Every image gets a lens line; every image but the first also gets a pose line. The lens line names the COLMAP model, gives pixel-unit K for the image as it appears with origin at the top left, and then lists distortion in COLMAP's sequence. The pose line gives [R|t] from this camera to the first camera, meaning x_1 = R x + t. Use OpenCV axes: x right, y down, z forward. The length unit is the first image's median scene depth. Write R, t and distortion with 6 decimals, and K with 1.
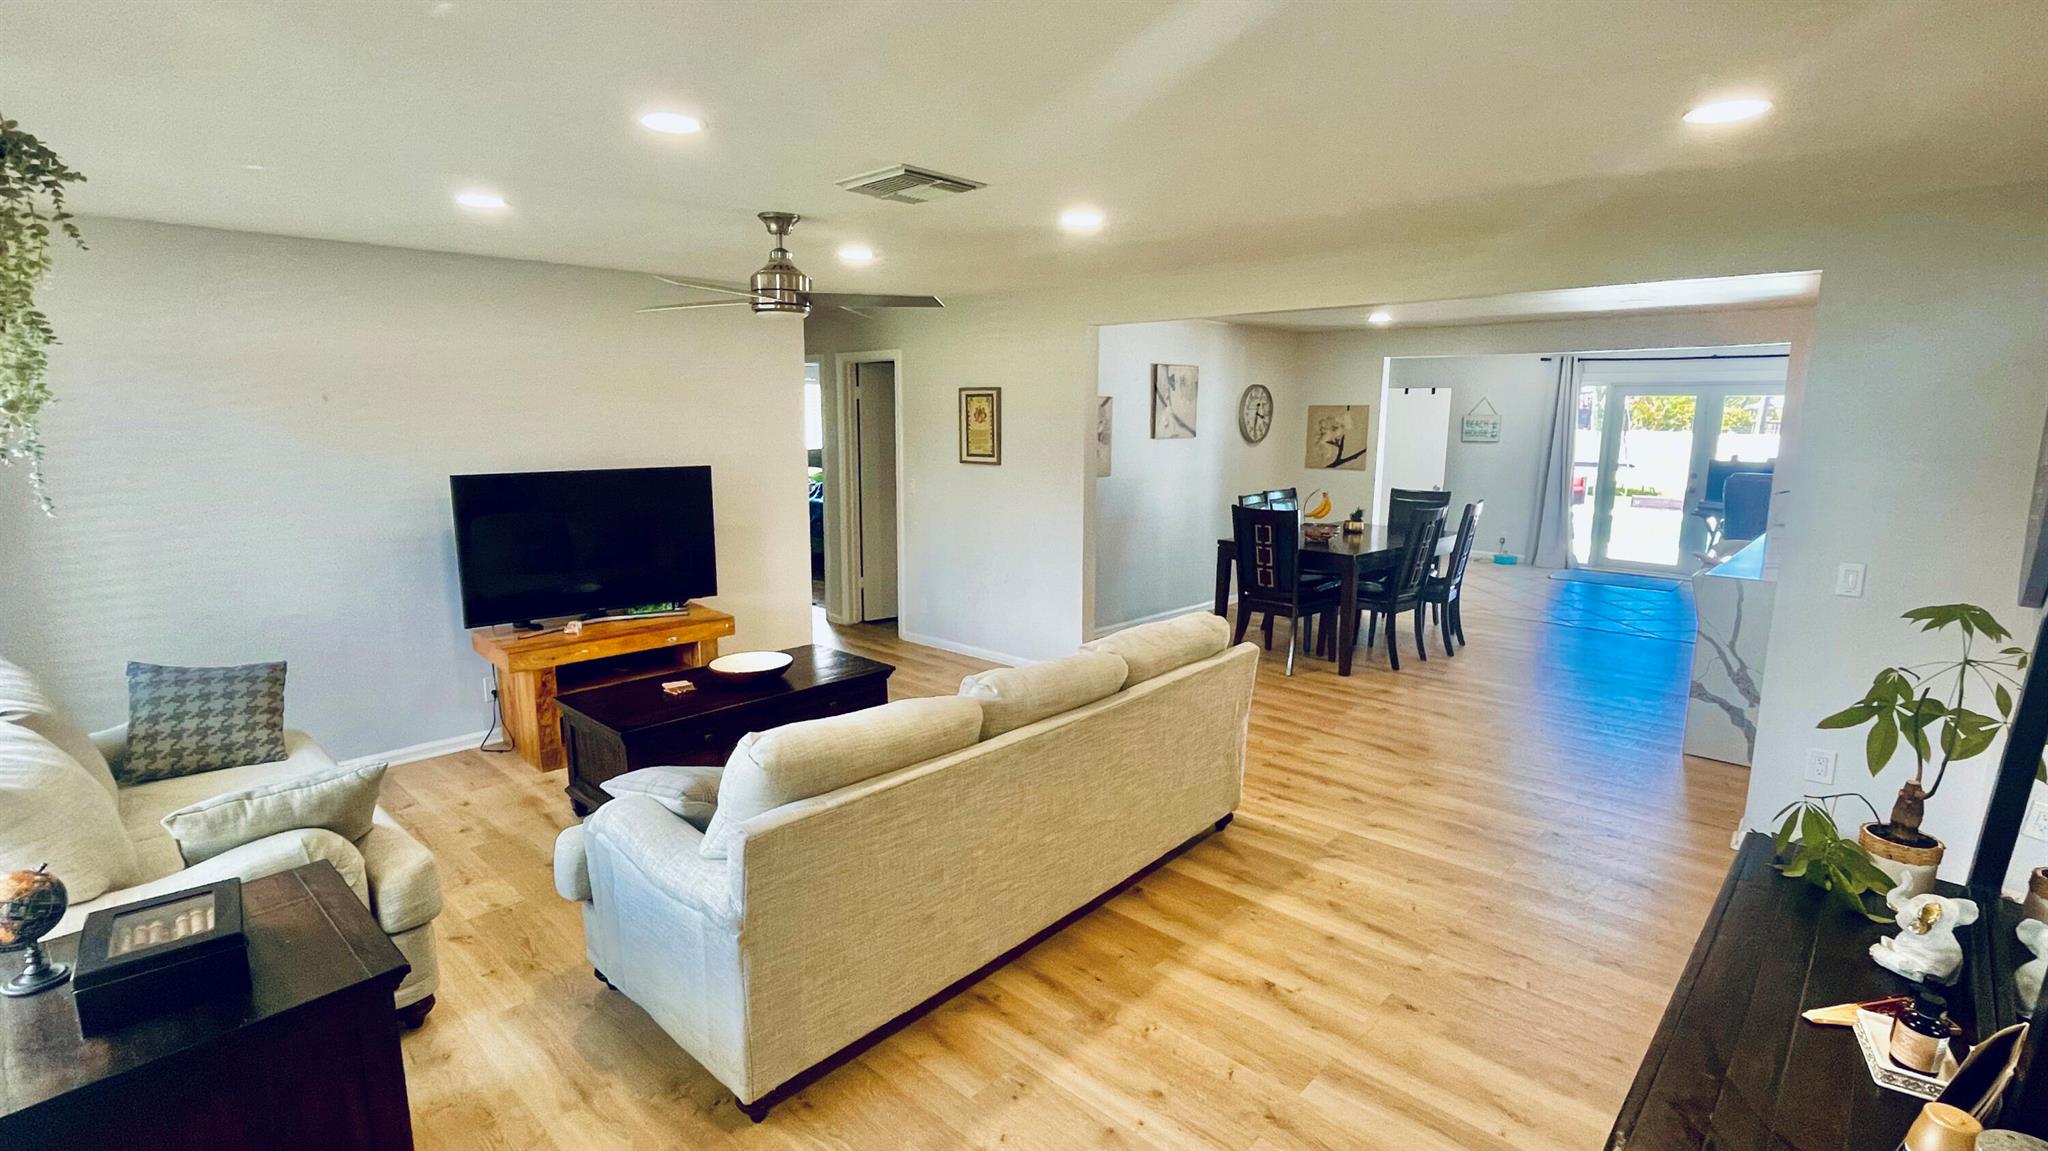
lens RADIAL K [[931.5, 0, 1028.6], [0, 931.5, 577.9], [0, 0, 1]] dist [-0.018316, -0.000191]
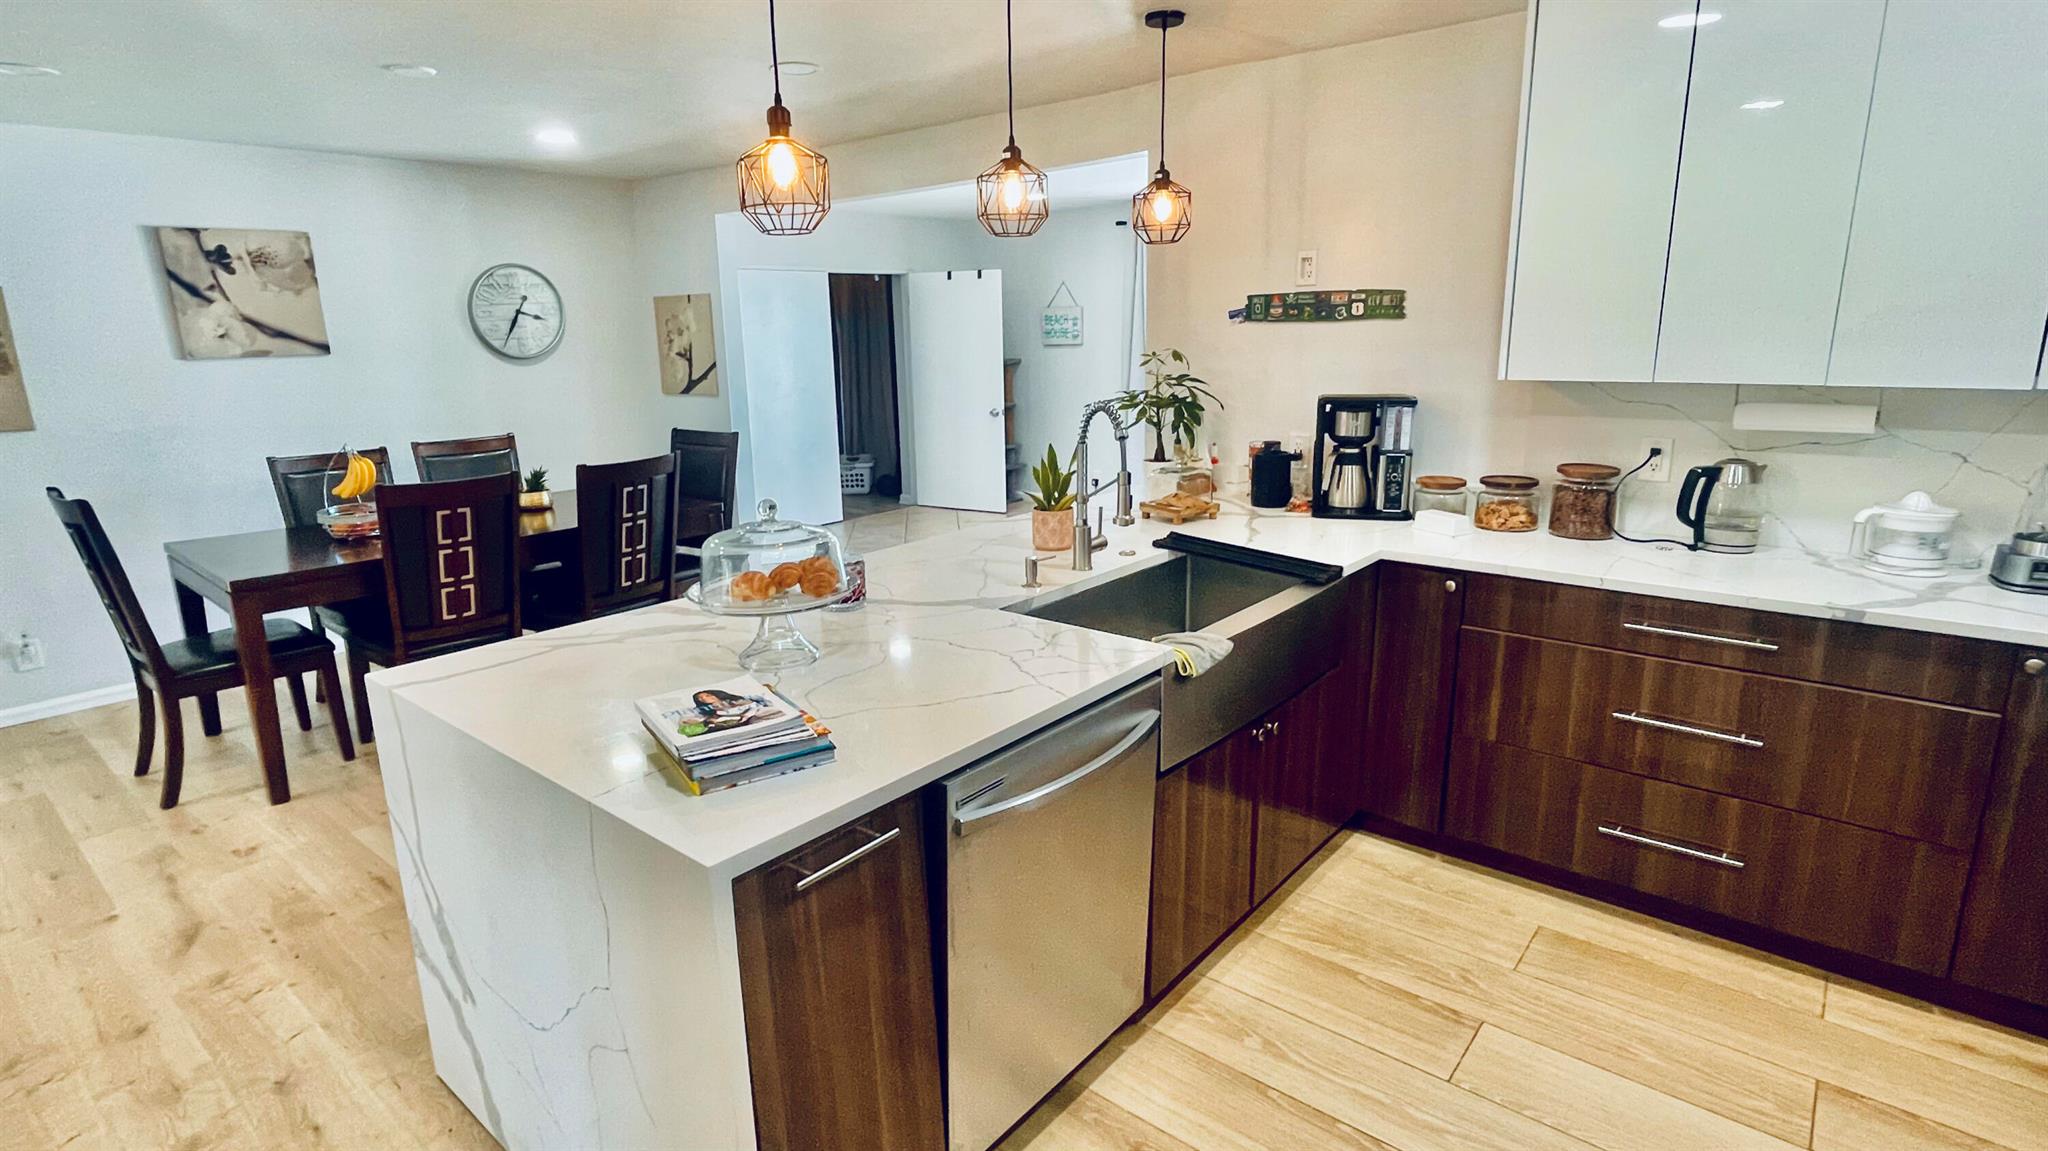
lens RADIAL K [[1017.8, 0, 1014.8], [0, 1017.8, 568.9], [0, 0, 1]] dist [-0.006285, 0.000804]
pose [[0.997814, -0.037567, 0.054376, 0.765812], [0.034089, 0.997396, 0.063548, -0.052925], [-0.056621, -0.061556, 0.996496, 0.420600]]
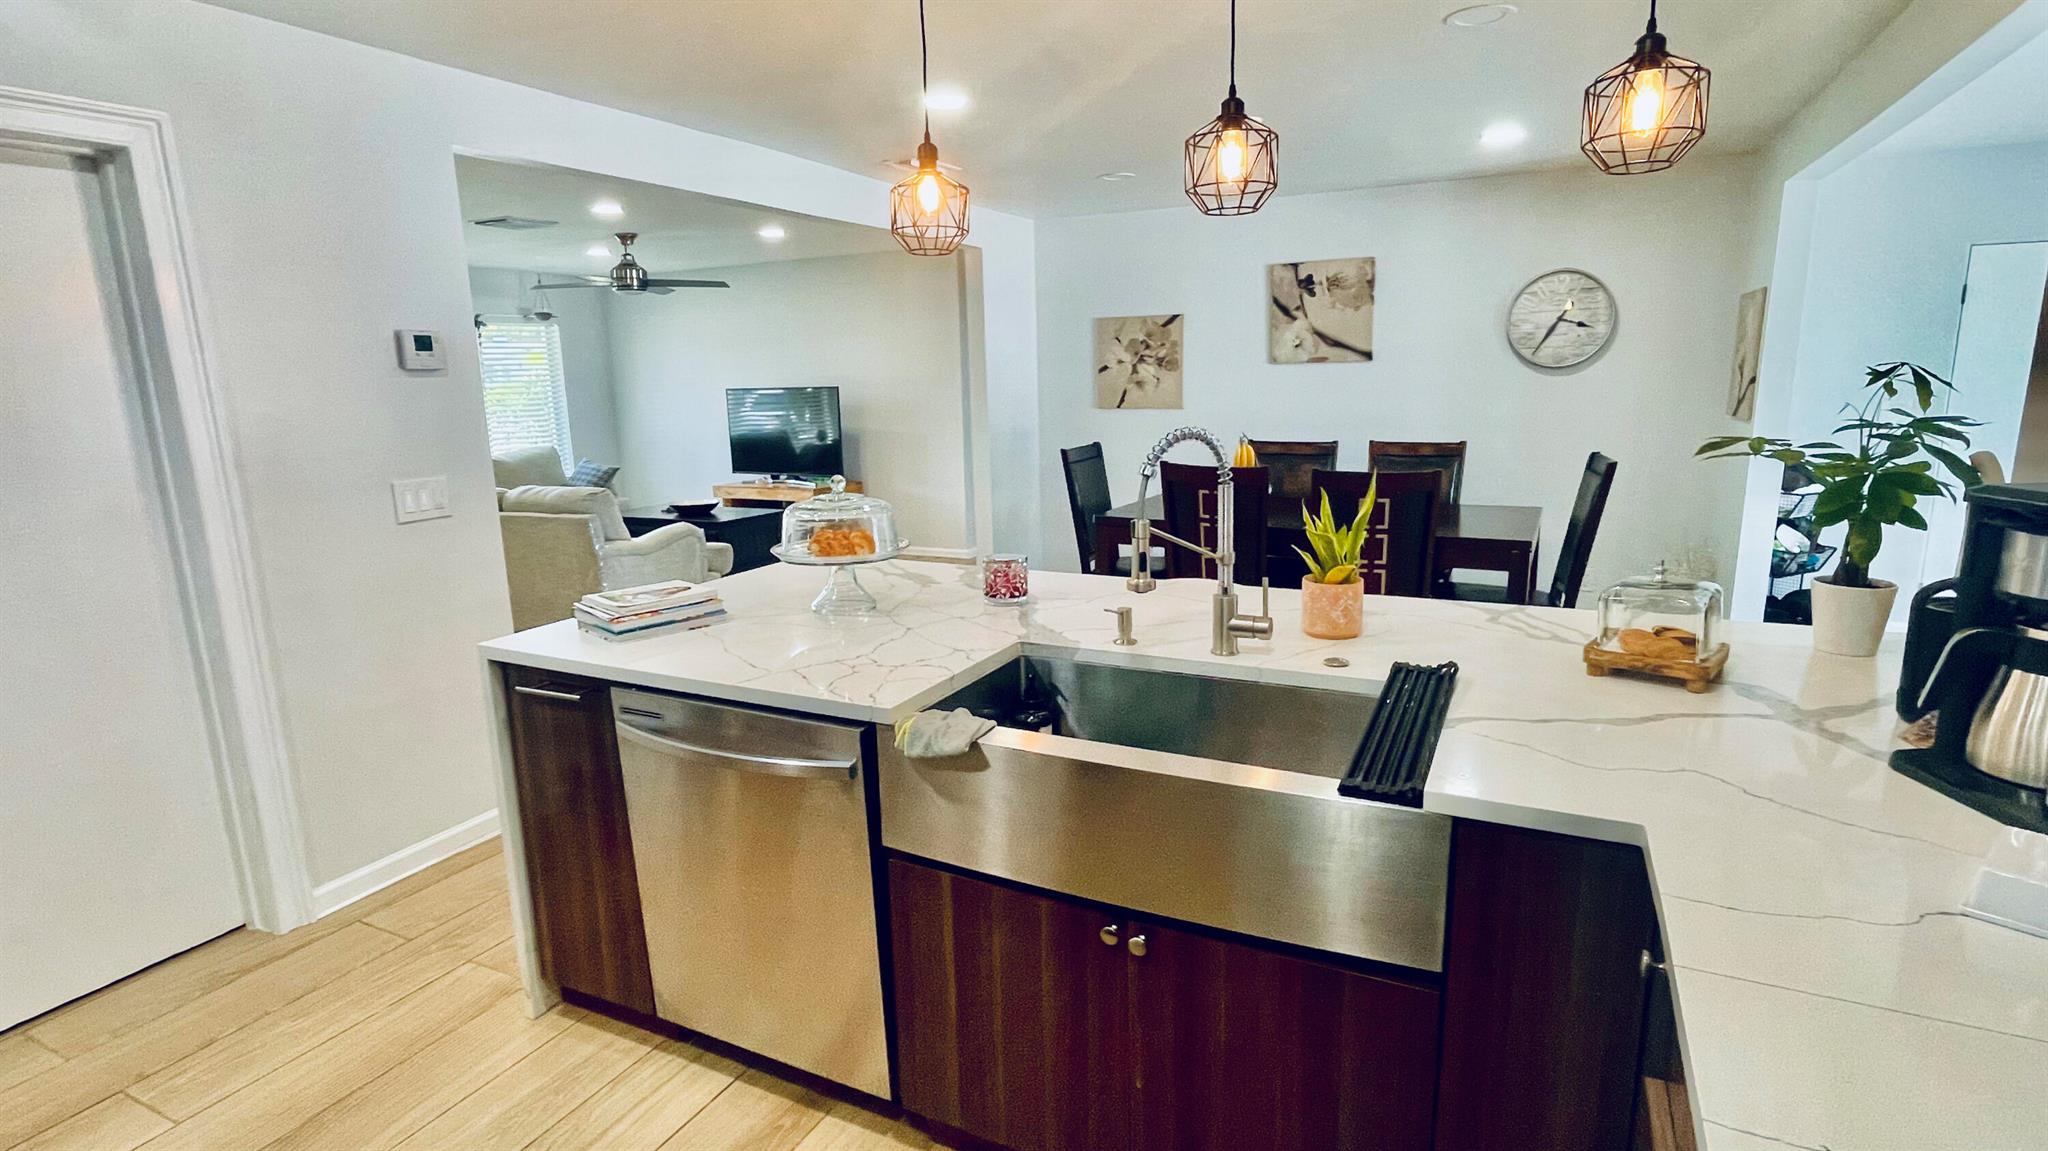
lens RADIAL K [[1017.8, 0, 1023.2], [0, 1017.8, 580.2], [0, 0, 1]] dist [-0.006285, 0.000804]
pose [[0.294528, 0.183815, -0.937798, 1.119058], [-0.141284, 0.978919, 0.147503, -0.087587], [0.945141, 0.089053, 0.314289, 0.703262]]
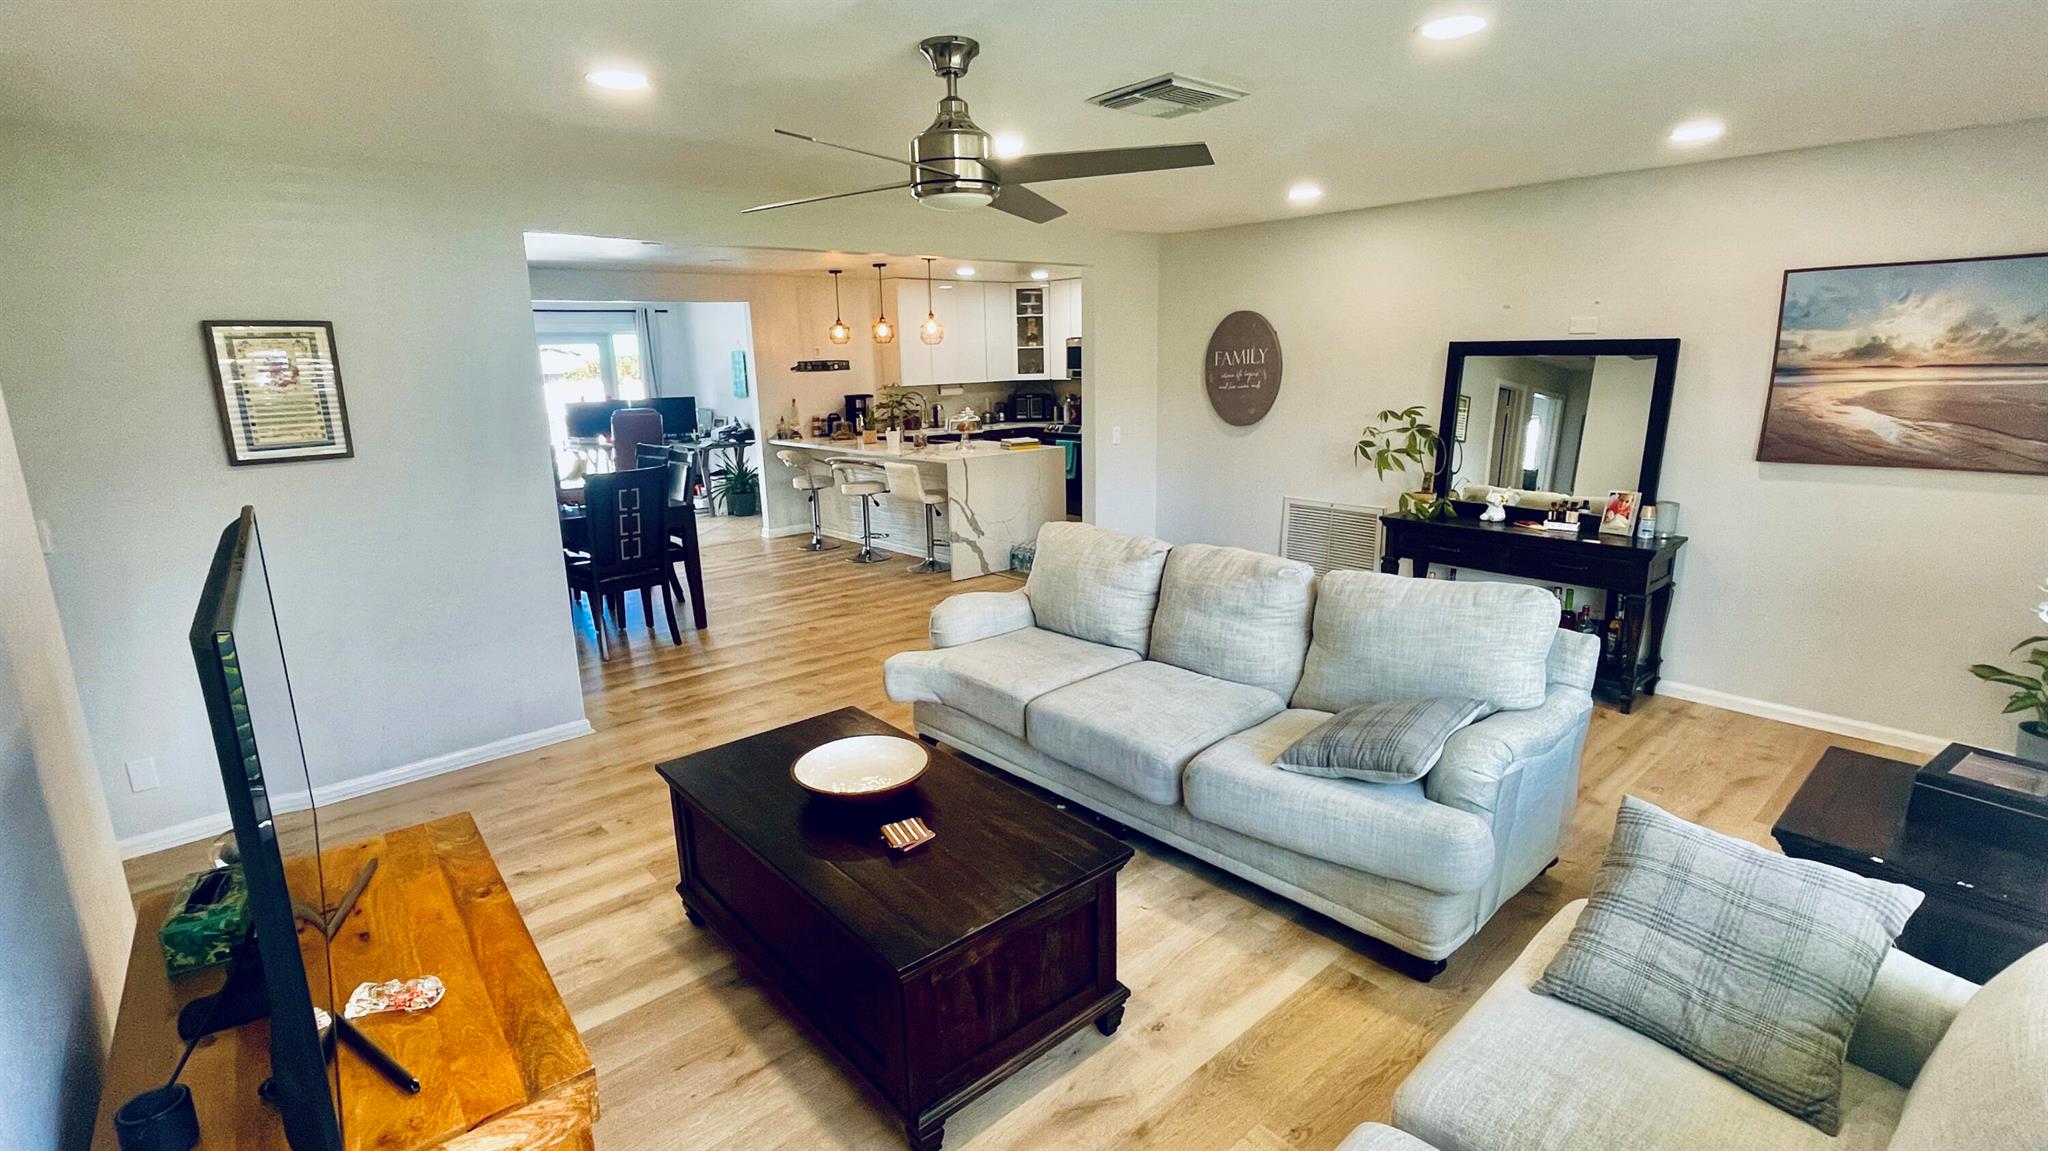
lens RADIAL K [[931.5, 0, 1033.3], [0, 931.5, 566.2], [0, 0, 1]] dist [-0.018316, -0.000191]
pose [[0.085434, -0.225357, 0.970523, -0.585407], [0.196298, 0.958799, 0.205355, -0.093487], [-0.976815, 0.172968, 0.126151, 0.543920]]
